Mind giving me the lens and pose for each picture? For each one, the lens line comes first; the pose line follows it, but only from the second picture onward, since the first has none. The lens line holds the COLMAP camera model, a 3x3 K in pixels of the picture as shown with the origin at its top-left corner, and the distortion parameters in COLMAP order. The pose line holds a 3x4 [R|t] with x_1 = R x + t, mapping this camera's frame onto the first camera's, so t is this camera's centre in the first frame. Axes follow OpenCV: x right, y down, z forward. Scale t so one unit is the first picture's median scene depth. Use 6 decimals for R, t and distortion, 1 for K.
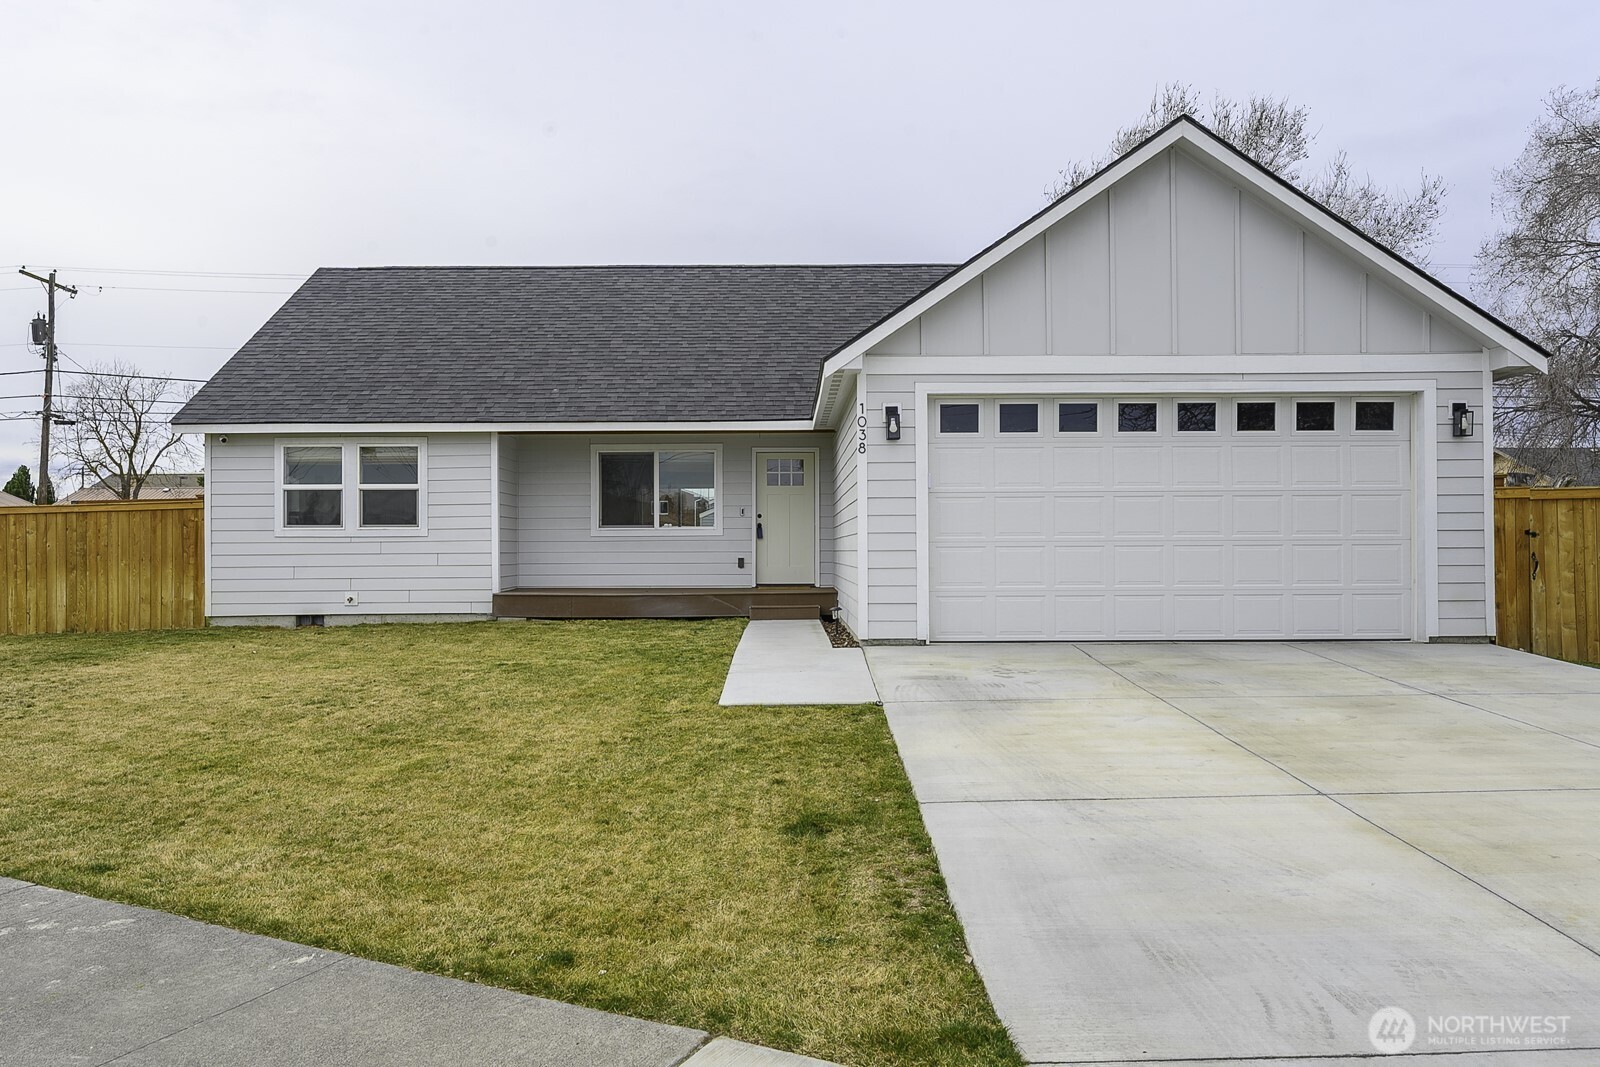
lens RADIAL K [[1122.7, 0, 783.8], [0, 1122.7, 540.9], [0, 0, 1]] dist [-0.025992, 0.006799]
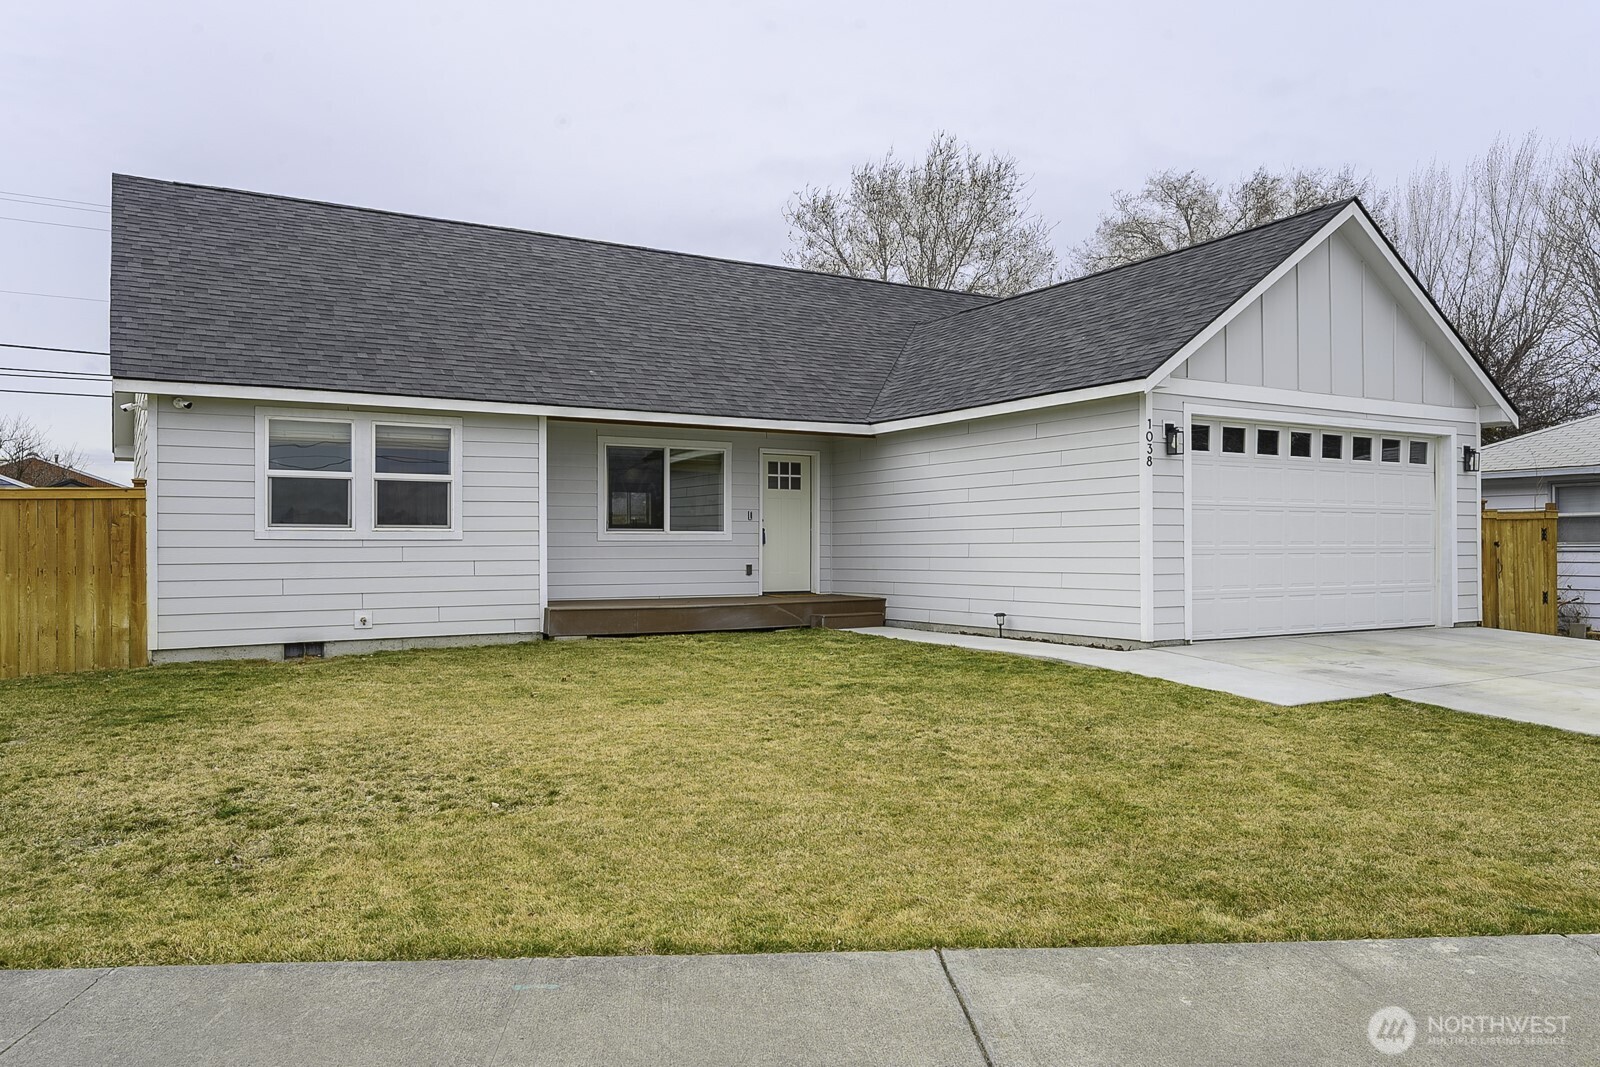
lens RADIAL K [[1122.7, 0, 801.0], [0, 1122.7, 538.5], [0, 0, 1]] dist [-0.025992, 0.006799]
pose [[0.863888, 0.006783, 0.503639, -0.515813], [-0.004340, 0.999972, -0.006023, -0.001370], [-0.503666, 0.003017, 0.863893, 0.174685]]
